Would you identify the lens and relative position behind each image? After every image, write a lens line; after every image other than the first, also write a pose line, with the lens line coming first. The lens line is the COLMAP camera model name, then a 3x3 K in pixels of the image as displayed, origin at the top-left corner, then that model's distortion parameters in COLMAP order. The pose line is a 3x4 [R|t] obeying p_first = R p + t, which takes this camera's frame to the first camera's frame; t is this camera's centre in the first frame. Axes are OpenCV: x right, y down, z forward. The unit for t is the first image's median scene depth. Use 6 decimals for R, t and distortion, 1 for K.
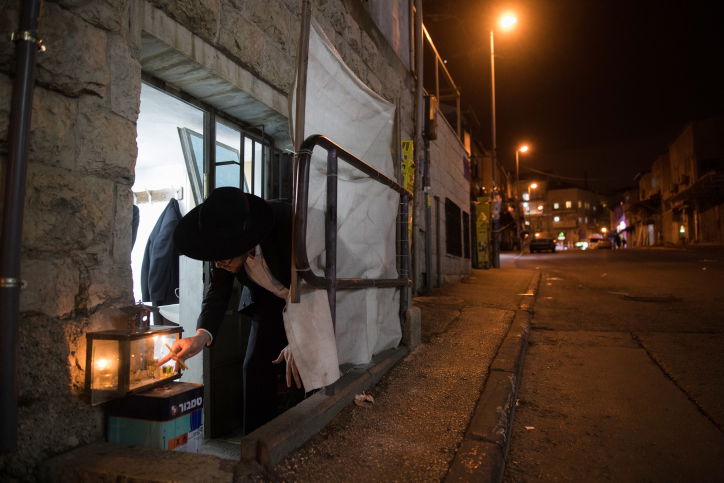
lens RADIAL K [[508.1, 0, 362.0], [0, 508.1, 241.5], [0, 0, 1]] dist [-0.059451, 0.036896]
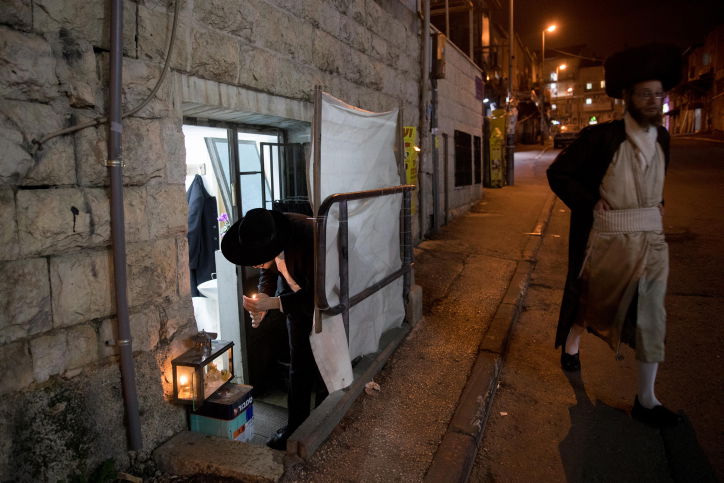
lens RADIAL K [[516.3, 0, 312.5], [0, 516.3, 241.5], [0, 0, 1]] dist [-0.050414, 0.001111]
pose [[0.993165, -0.016402, -0.115562, 0.007608], [0.036357, 0.984294, 0.172751, -0.217896], [0.110913, -0.175772, 0.978163, -0.174001]]
